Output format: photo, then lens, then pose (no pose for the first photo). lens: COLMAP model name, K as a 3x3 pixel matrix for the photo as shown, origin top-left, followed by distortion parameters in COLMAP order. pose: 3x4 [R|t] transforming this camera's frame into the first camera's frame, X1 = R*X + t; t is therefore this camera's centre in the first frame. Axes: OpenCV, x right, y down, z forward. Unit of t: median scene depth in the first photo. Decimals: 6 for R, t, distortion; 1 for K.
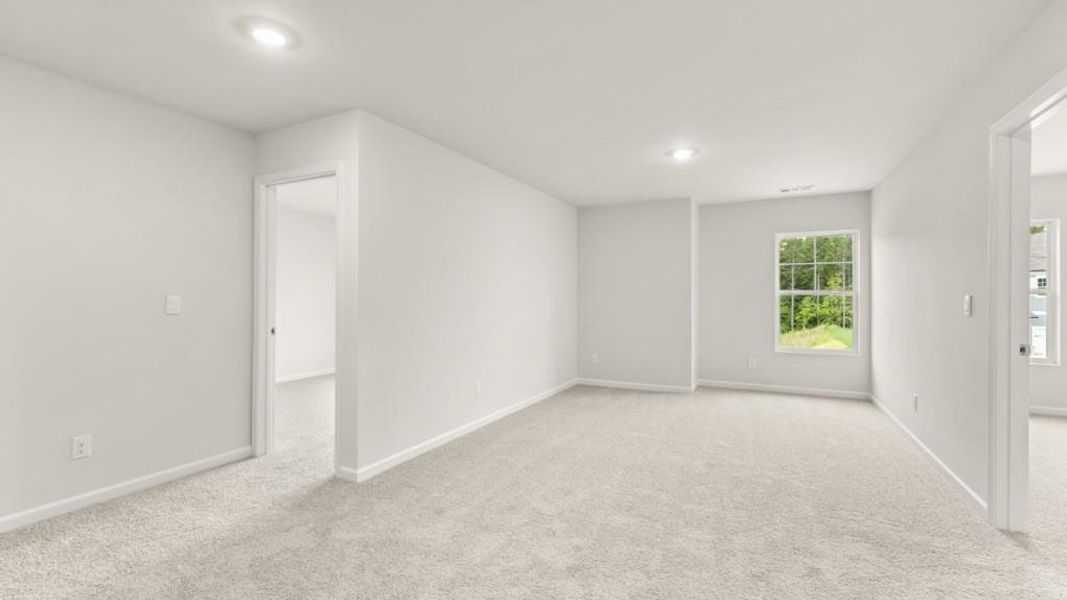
lens RADIAL K [[464.8, 0, 533.5], [0, 464.8, 300.0], [0, 0, 1]] dist [0.000504, 0.000082]
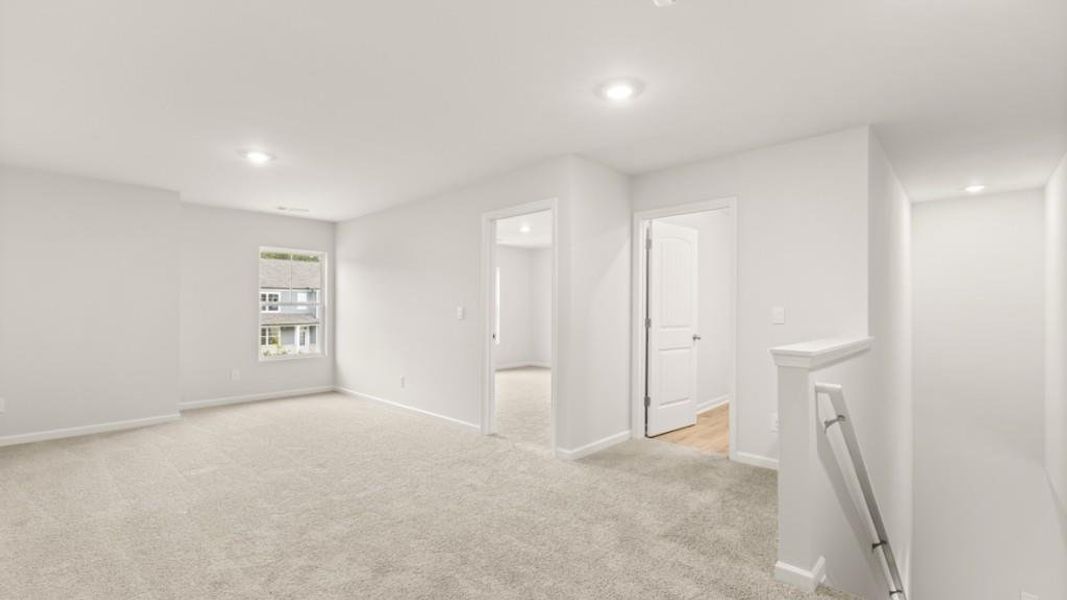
lens RADIAL K [[452.7, 0, 532.6], [0, 452.7, 326.3], [0, 0, 1]] dist [-0.000016, 0.000072]
pose [[0.295876, -0.038237, 0.954461, -0.442616], [0.006461, 0.999256, 0.038028, -0.001678], [-0.955204, -0.005085, 0.295903, 0.216043]]
